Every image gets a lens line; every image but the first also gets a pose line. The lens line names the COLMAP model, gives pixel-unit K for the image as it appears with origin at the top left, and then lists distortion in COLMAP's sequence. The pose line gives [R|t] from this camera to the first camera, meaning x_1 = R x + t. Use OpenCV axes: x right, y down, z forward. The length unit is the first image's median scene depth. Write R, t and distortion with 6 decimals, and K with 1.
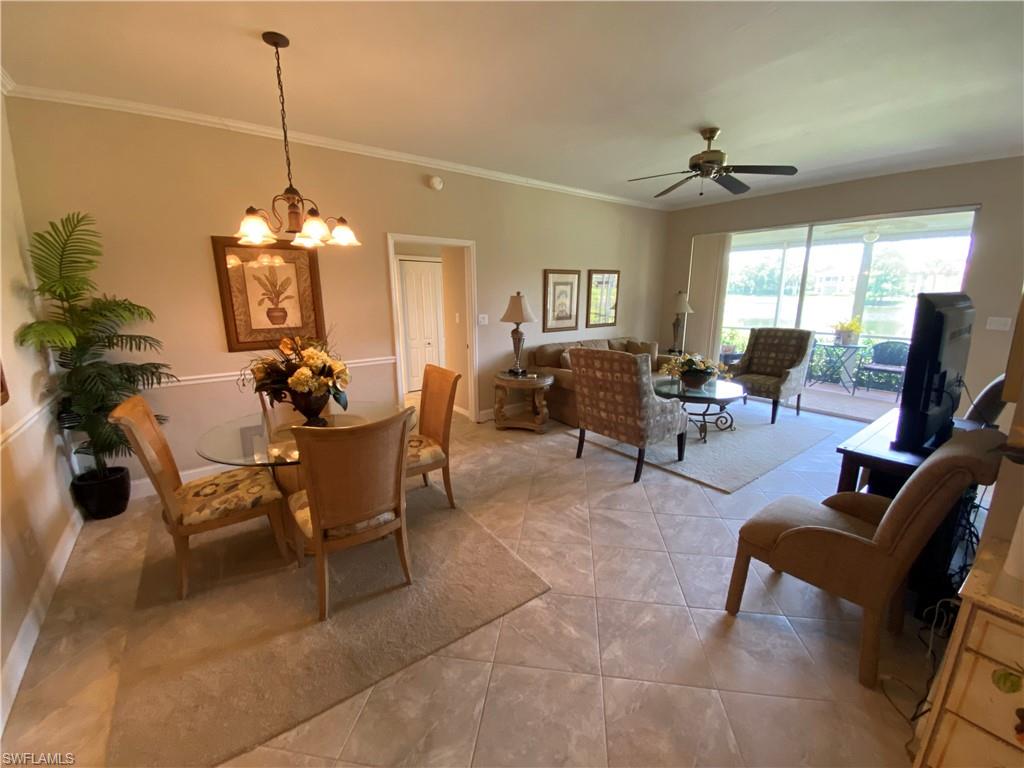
lens RADIAL K [[418.4, 0, 516.5], [0, 418.4, 388.2], [0, 0, 1]] dist [-0.000099, -0.011547]
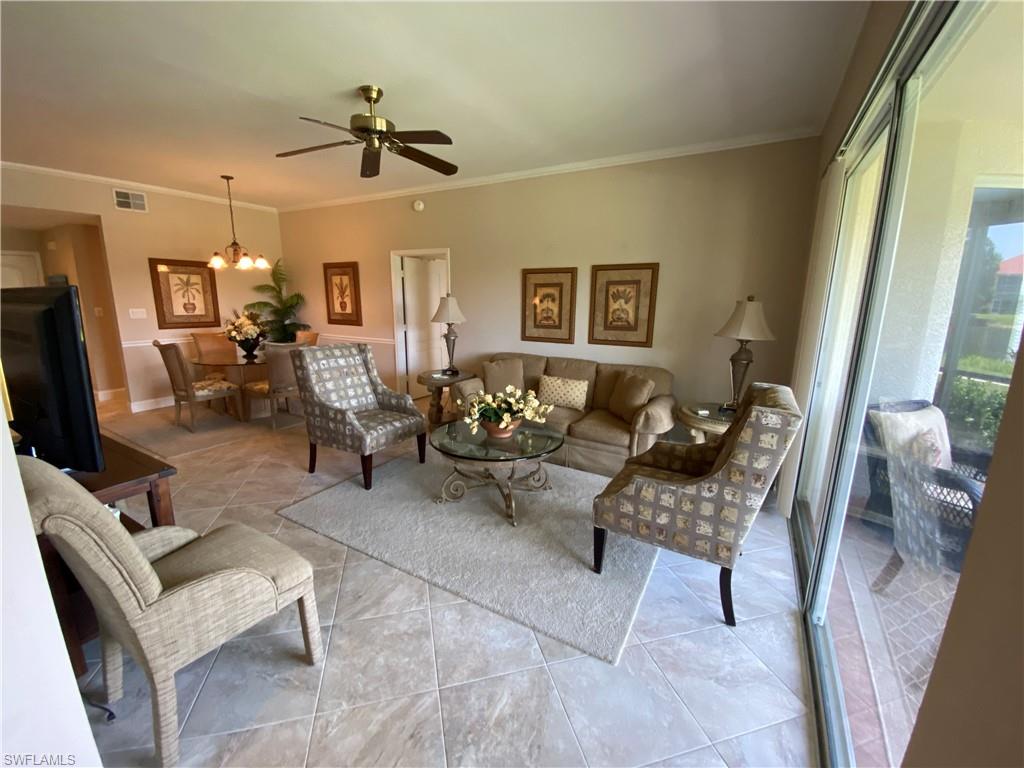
lens RADIAL K [[418.4, 0, 516.5], [0, 418.4, 388.2], [0, 0, 1]] dist [-0.000099, -0.011547]
pose [[0.398210, 0.201871, -0.894805, 1.403645], [-0.220643, 0.967923, 0.120175, -0.219262], [0.890362, 0.149578, 0.429978, 0.984363]]
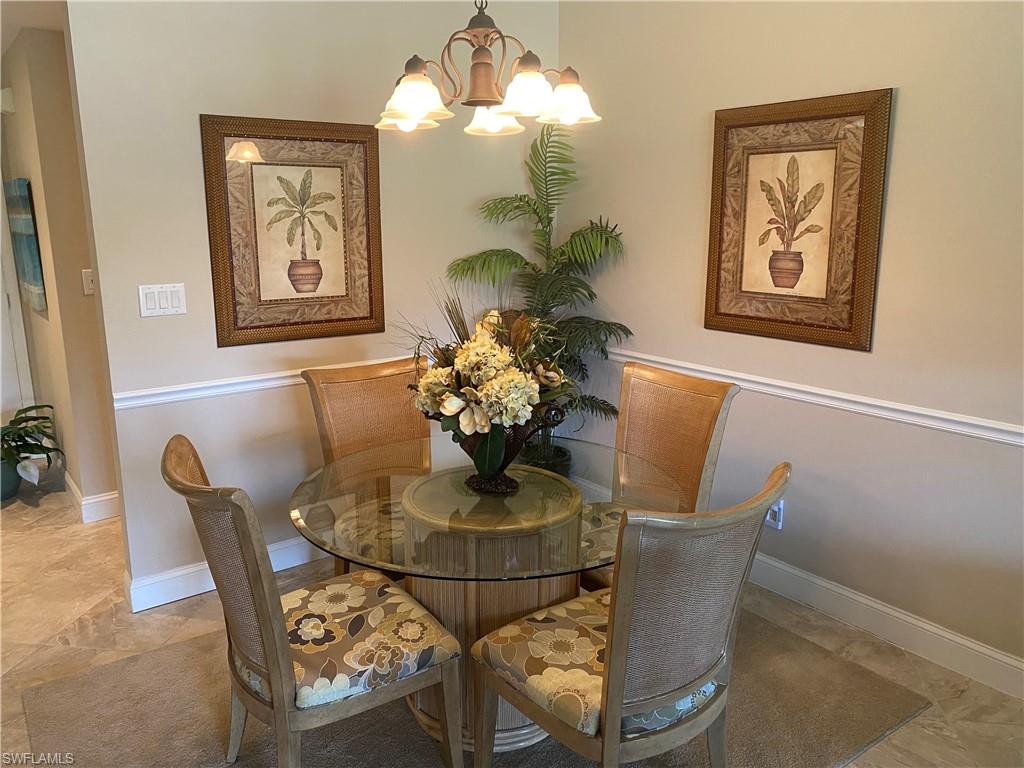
lens RADIAL K [[787.3, 0, 512.0], [0, 787.3, 384.0], [0, 0, 1]] dist [0.009933, 0.000881]
pose [[0.002354, 0.221655, -0.975122, 0.312816], [-0.218005, 0.951785, 0.215824, -0.181115], [0.975945, 0.212073, 0.050562, 0.718348]]
